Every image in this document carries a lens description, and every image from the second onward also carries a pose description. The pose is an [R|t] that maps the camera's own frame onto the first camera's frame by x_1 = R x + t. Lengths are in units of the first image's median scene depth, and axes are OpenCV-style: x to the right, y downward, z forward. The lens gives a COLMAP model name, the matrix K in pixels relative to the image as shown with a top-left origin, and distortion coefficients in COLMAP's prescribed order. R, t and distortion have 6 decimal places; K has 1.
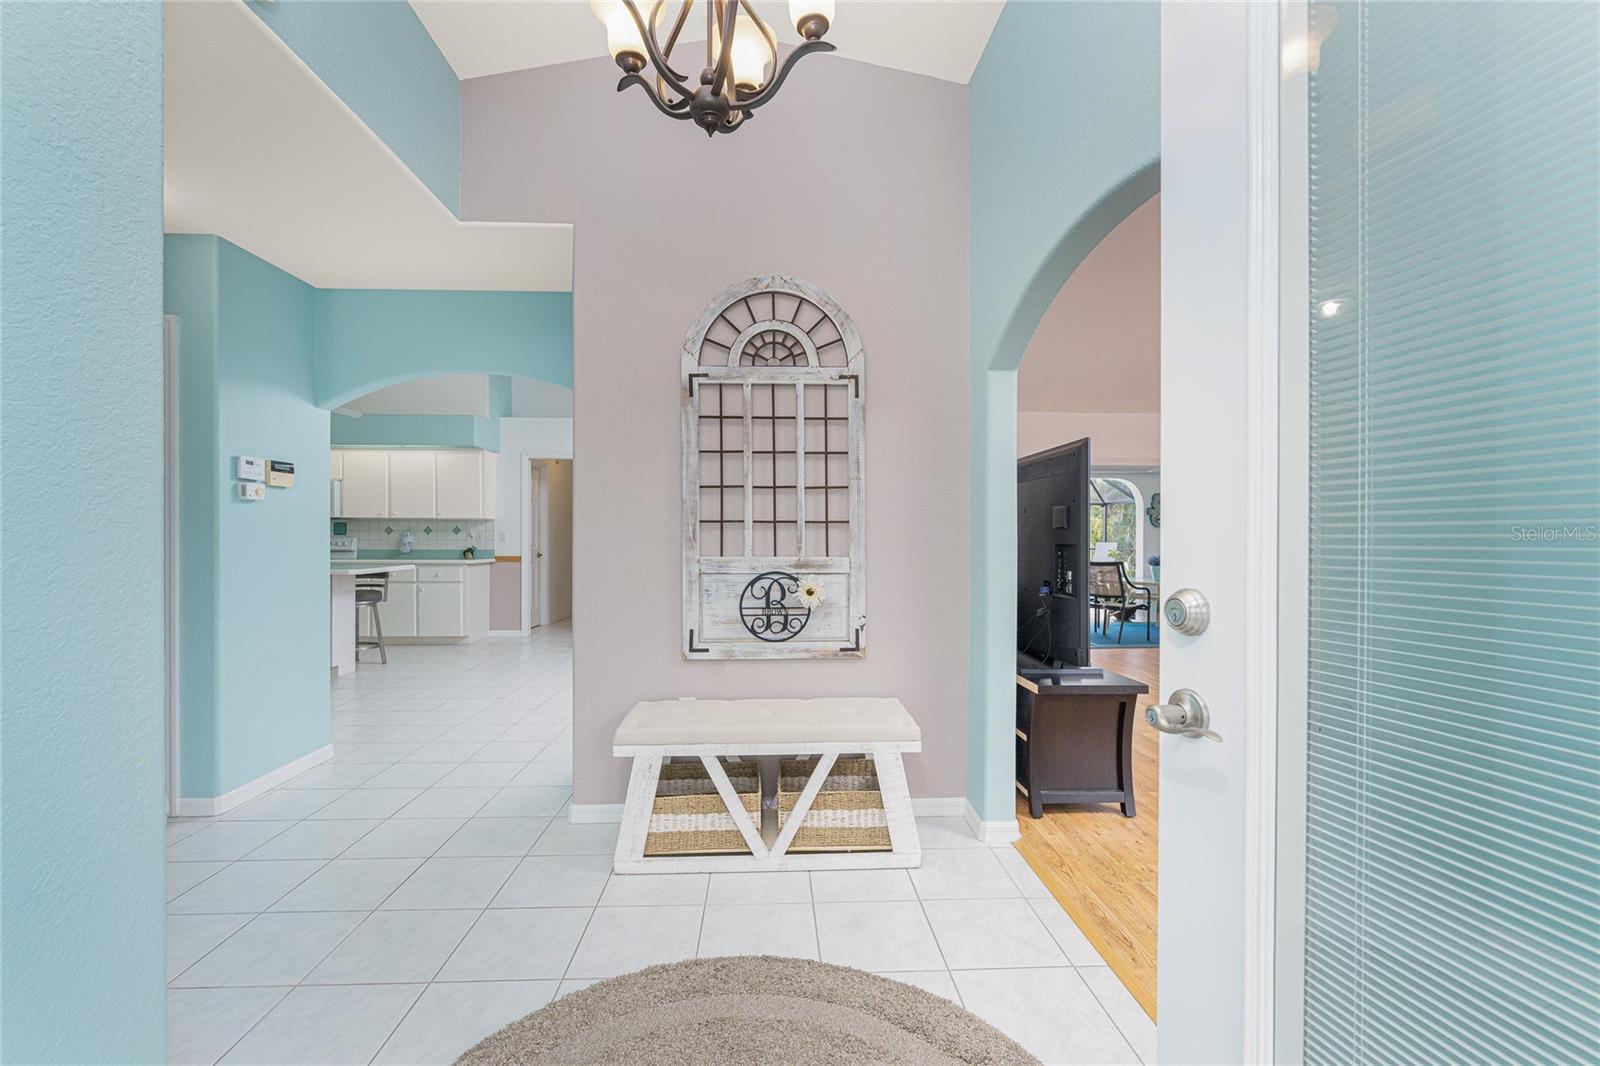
lens RADIAL K [[661.6, 0, 801.9], [0, 661.6, 533.5], [0, 0, 1]] dist [-0.004185, -0.000127]
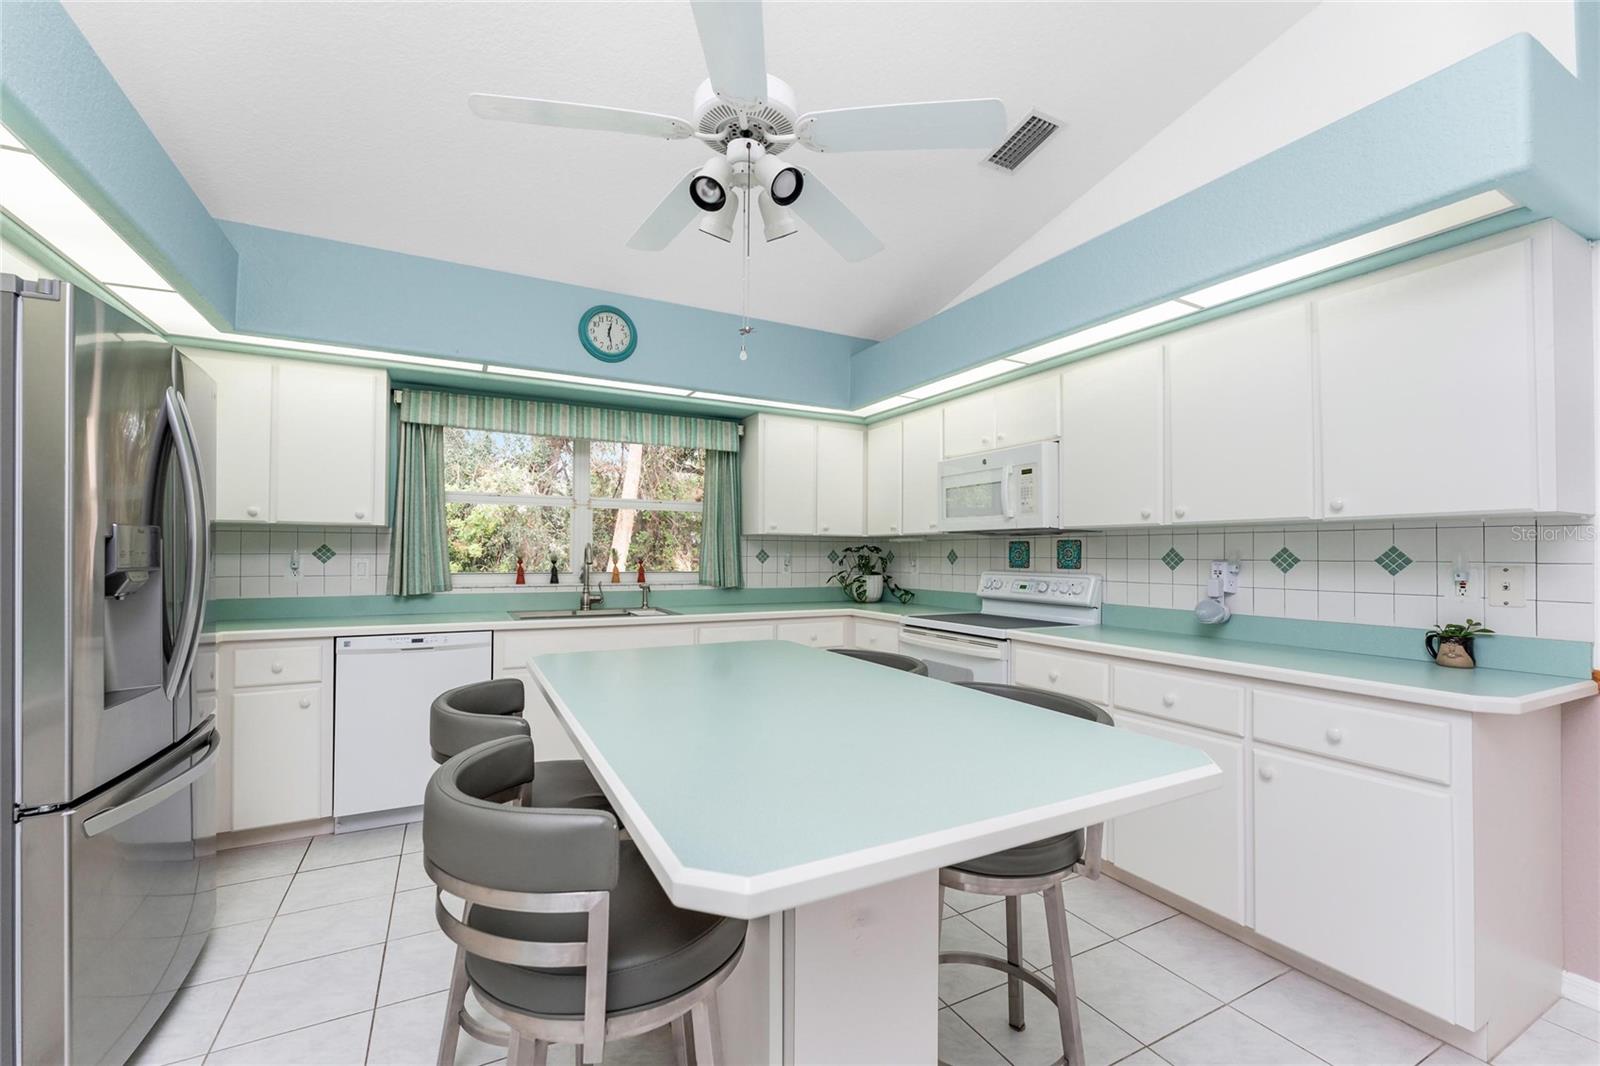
lens RADIAL K [[661.6, 0, 813.7], [0, 661.6, 544.3], [0, 0, 1]] dist [-0.004185, -0.000127]
pose [[0.454443, -0.013859, -0.890668, -0.384810], [-0.000412, 0.999876, -0.015769, -0.006919], [0.890776, 0.007533, 0.454380, 0.650372]]
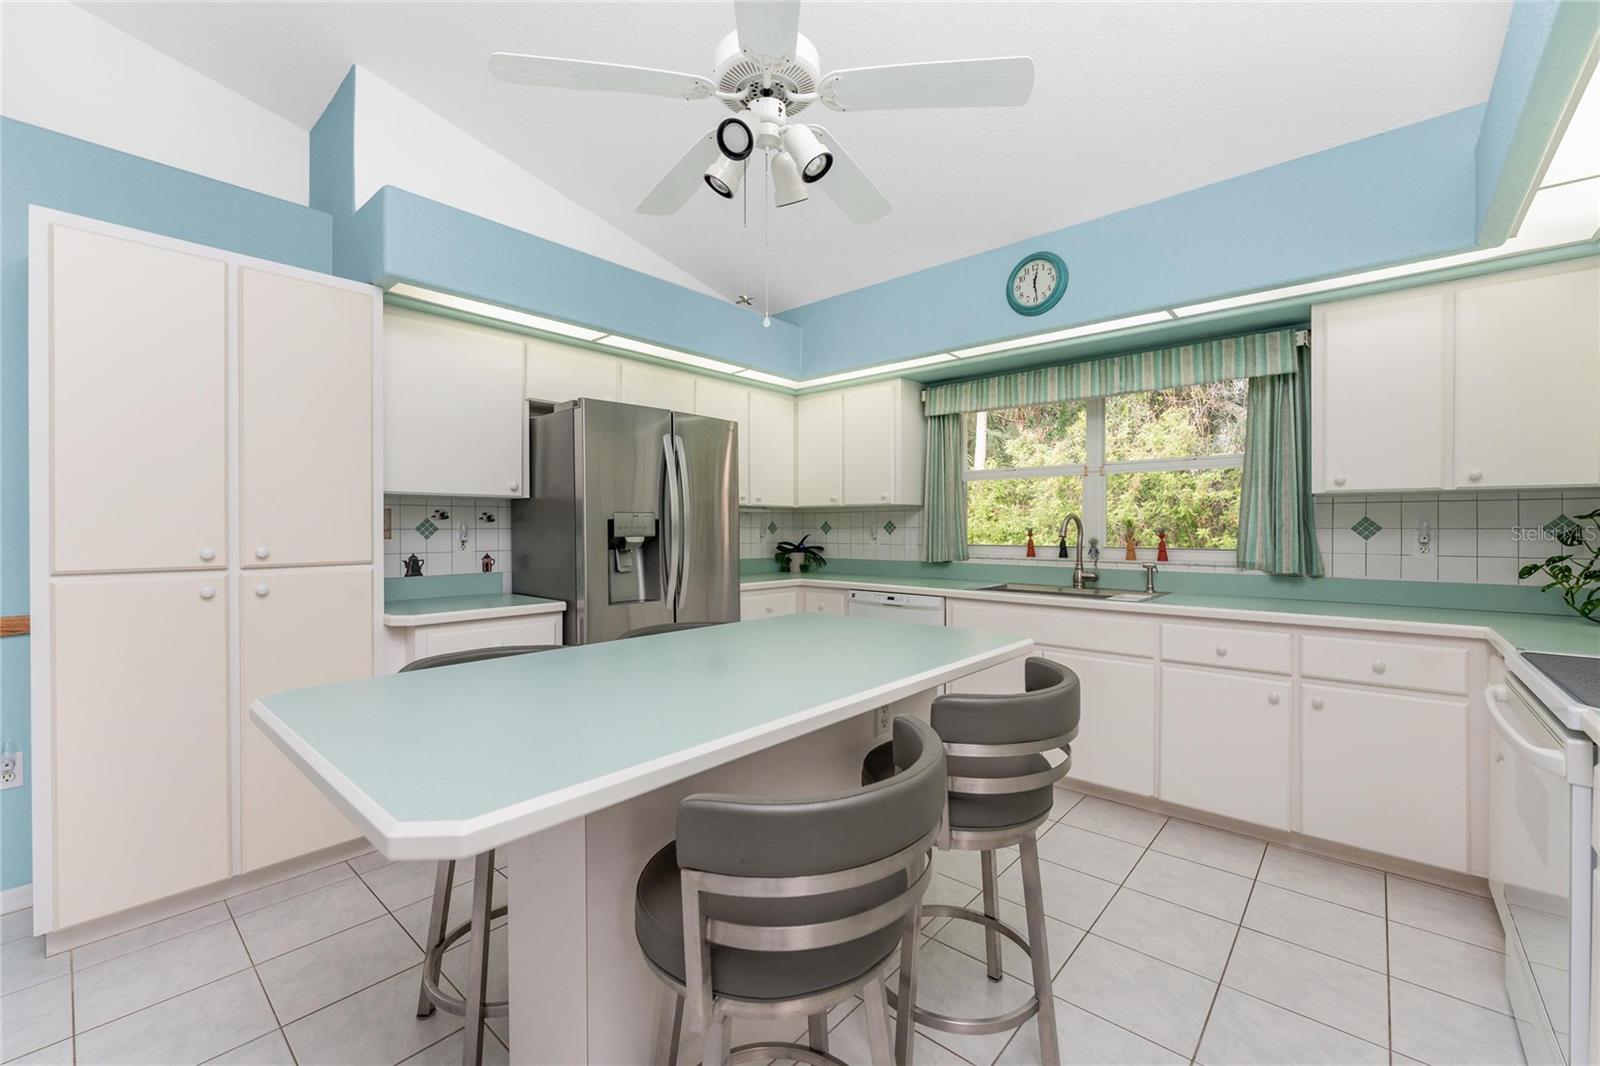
lens RADIAL K [[661.6, 0, 776.2], [0, 661.6, 531.4], [0, 0, 1]] dist [-0.004185, -0.000127]
pose [[-0.688574, 0.002339, -0.725162, -0.439956], [0.002090, 0.999997, 0.001241, -0.004794], [0.725163, -0.000661, -0.688577, 0.896930]]
